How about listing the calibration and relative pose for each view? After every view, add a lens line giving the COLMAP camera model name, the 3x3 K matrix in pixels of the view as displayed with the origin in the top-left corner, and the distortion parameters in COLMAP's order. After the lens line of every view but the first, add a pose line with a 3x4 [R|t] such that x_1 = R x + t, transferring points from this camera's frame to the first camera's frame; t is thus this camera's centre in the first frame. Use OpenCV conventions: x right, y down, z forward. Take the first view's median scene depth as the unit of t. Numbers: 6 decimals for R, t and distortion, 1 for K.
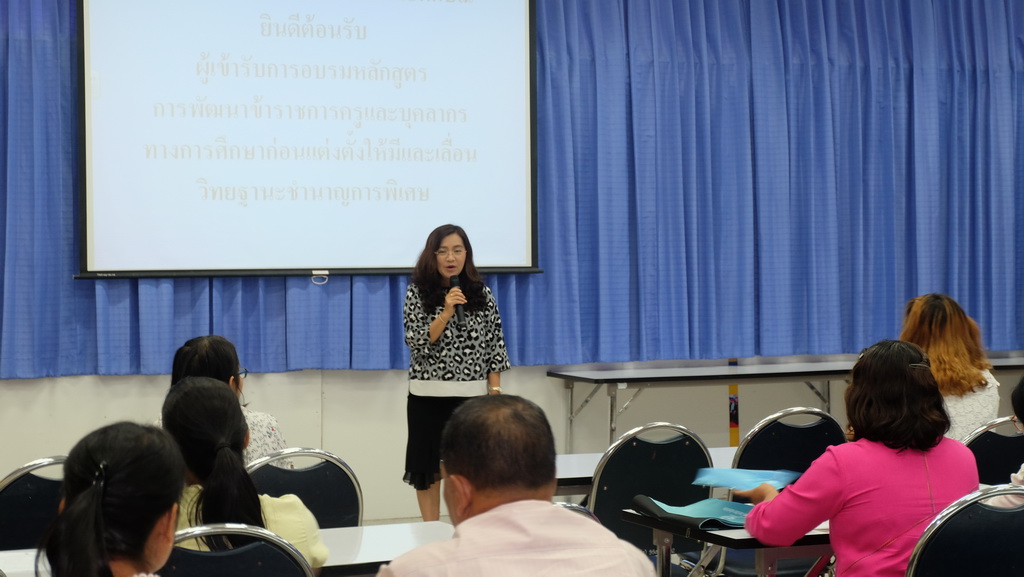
lens RADIAL K [[2145.0, 0, 512.0], [0, 2145.0, 288.5], [0, 0, 1]] dist [0.038576, 0.295944]
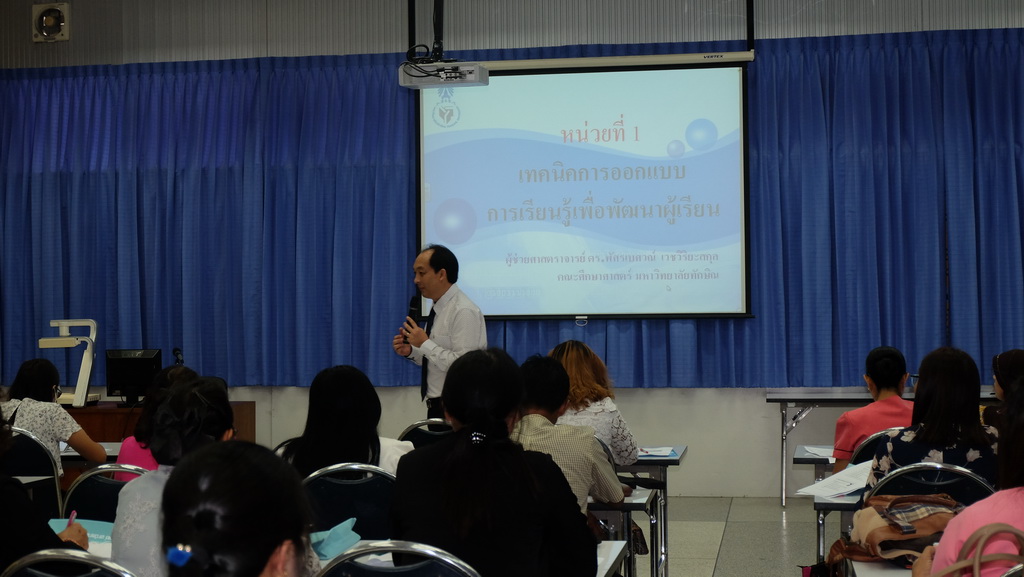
lens RADIAL K [[1503.7, 0, 512.0], [0, 1503.7, 288.5], [0, 0, 1]] dist [-0.028452, 0.018300]
pose [[0.840224, -0.009785, -0.542152, 0.414861], [-0.006462, 0.999585, -0.028055, 0.001619], [0.542202, 0.027076, 0.839812, 0.146283]]
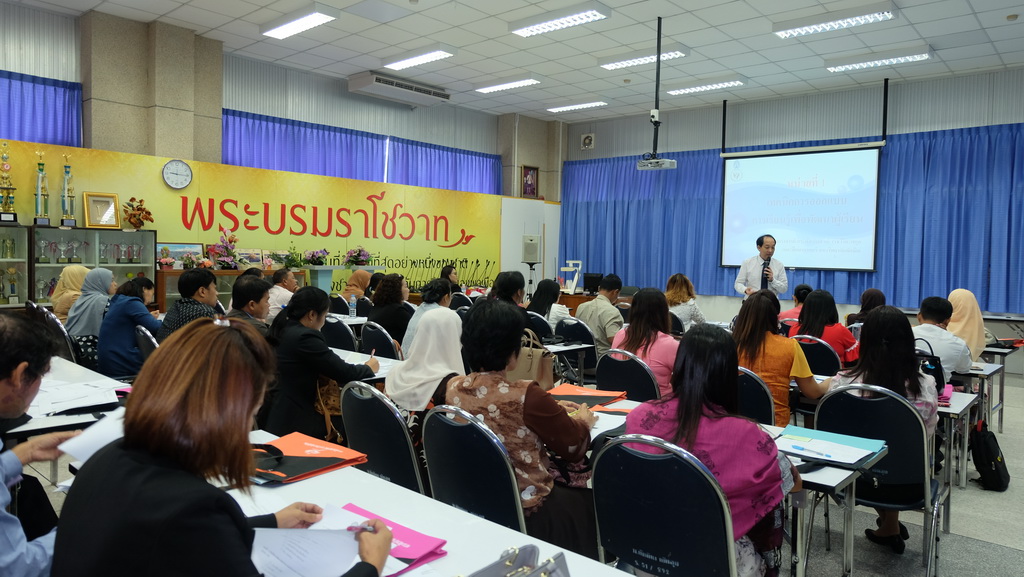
lens RADIAL K [[669.3, 0, 551.5], [0, 669.3, 277.2], [0, 0, 1]] dist [0.001819, 0.024174]
pose [[0.476221, 0.048210, -0.878003, 0.598106], [-0.048994, 0.998400, 0.028247, -0.004865], [0.877960, 0.029565, 0.477821, 0.242734]]
